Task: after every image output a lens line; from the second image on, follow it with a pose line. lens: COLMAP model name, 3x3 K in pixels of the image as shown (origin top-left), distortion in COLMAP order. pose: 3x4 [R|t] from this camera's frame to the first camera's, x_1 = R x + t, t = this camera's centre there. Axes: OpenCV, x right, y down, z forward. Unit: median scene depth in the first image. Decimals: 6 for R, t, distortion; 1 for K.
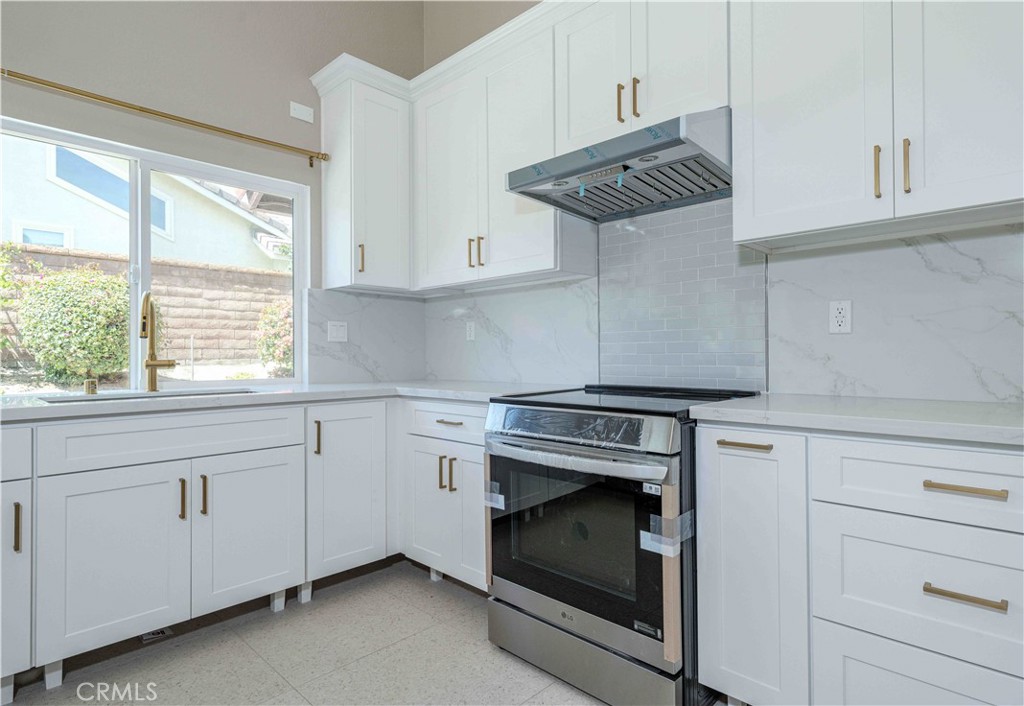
lens RADIAL K [[519.5, 0, 513.7], [0, 519.5, 351.9], [0, 0, 1]] dist [0.003313, -0.001645]
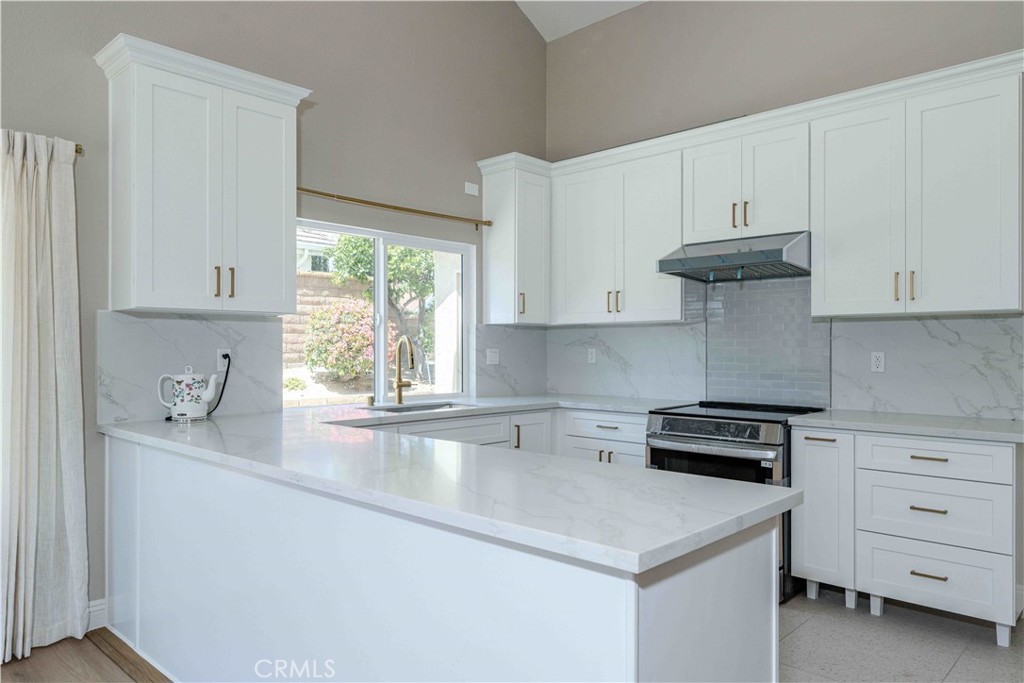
lens RADIAL K [[686.3, 0, 472.3], [0, 686.3, 344.9], [0, 0, 1]] dist [0.000380, -0.001028]
pose [[0.999933, 0.007658, -0.008645, -0.471455], [-0.007607, 0.999953, 0.005946, -0.097774], [0.008690, -0.005879, 0.999945, -0.879772]]
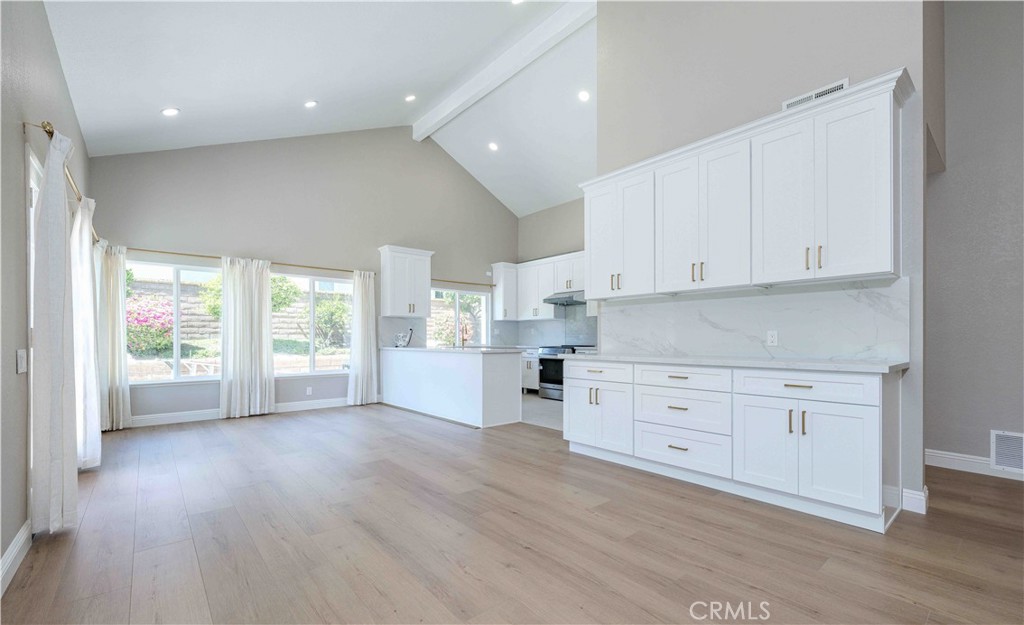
lens RADIAL K [[433.2, 0, 497.0], [0, 433.2, 341.5], [0, 0, 1]] dist [0.002476, 0.000199]
pose [[0.995203, 0.005622, -0.097674, -0.042011], [-0.004294, 0.999896, 0.013797, -0.013726], [0.097741, -0.013311, 0.995123, -2.628968]]
